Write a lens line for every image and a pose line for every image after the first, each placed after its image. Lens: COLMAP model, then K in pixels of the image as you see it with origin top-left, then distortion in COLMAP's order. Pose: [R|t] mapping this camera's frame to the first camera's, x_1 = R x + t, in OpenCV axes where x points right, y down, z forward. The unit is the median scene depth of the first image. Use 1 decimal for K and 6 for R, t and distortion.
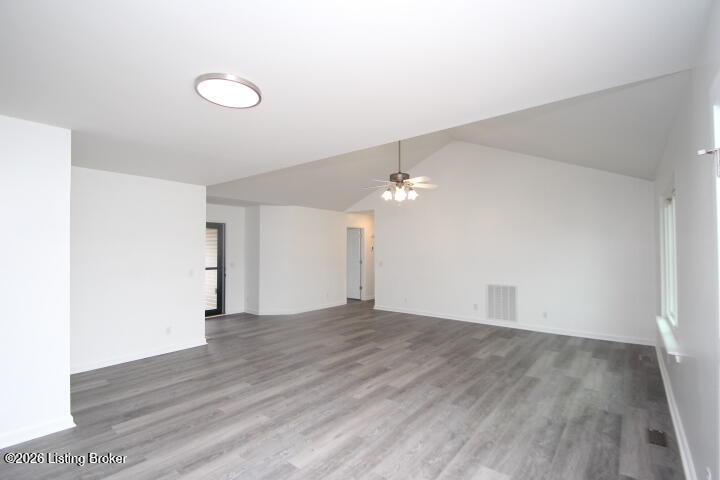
lens RADIAL K [[339.1, 0, 358.3], [0, 339.1, 240.6], [0, 0, 1]] dist [-0.007897, -0.001429]
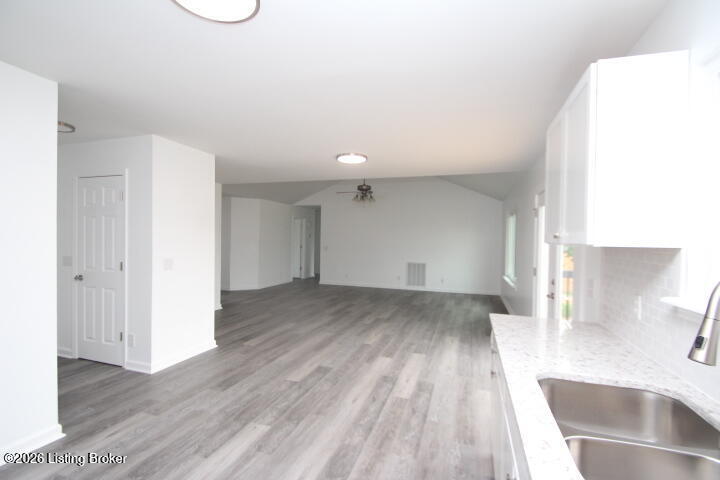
lens RADIAL K [[339.1, 0, 359.4], [0, 339.1, 244.6], [0, 0, 1]] dist [-0.007897, -0.001429]
pose [[0.934613, 0.012092, 0.355460, -0.634442], [-0.028662, 0.998732, 0.041386, -0.005201], [-0.354509, -0.048868, 0.933775, -0.554237]]
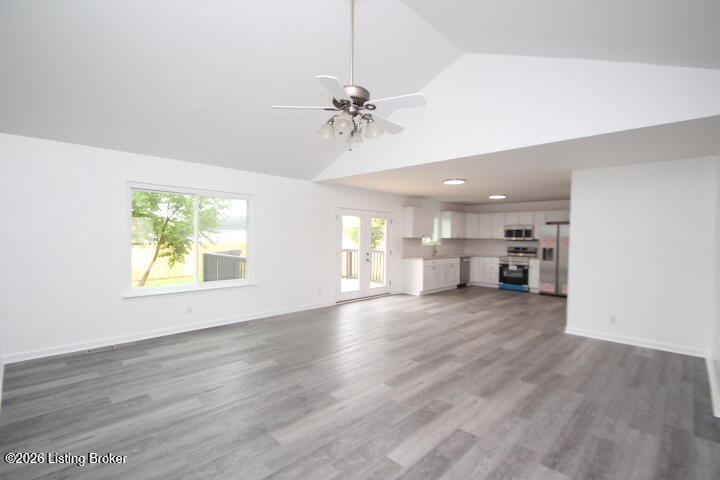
lens RADIAL K [[339.1, 0, 362.3], [0, 339.1, 239.7], [0, 0, 1]] dist [-0.007897, -0.001429]
pose [[-0.996515, -0.006763, 0.083143, 0.086744], [-0.008836, 0.999658, -0.024595, 0.080602], [-0.082948, -0.025244, -0.996234, 2.381498]]
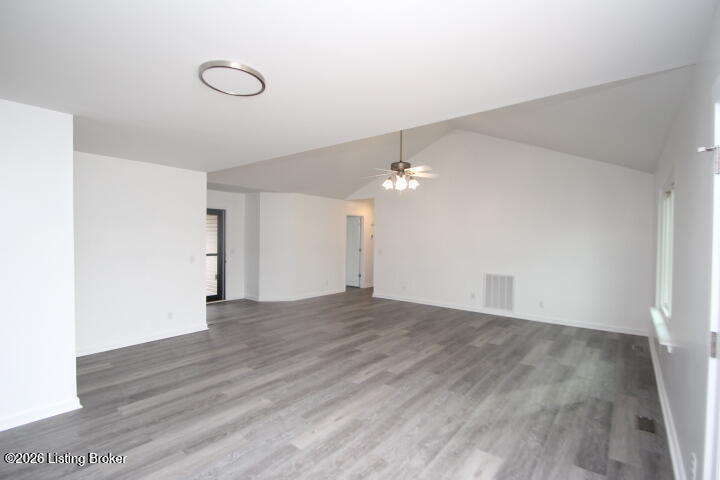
lens RADIAL K [[339.1, 0, 358.7], [0, 339.1, 240.5], [0, 0, 1]] dist [-0.007897, -0.001429]
pose [[0.999899, 0.013107, 0.005575, -0.007542], [-0.013297, 0.999281, 0.035519, -0.002779], [-0.005105, -0.035590, 0.999353, -0.008489]]
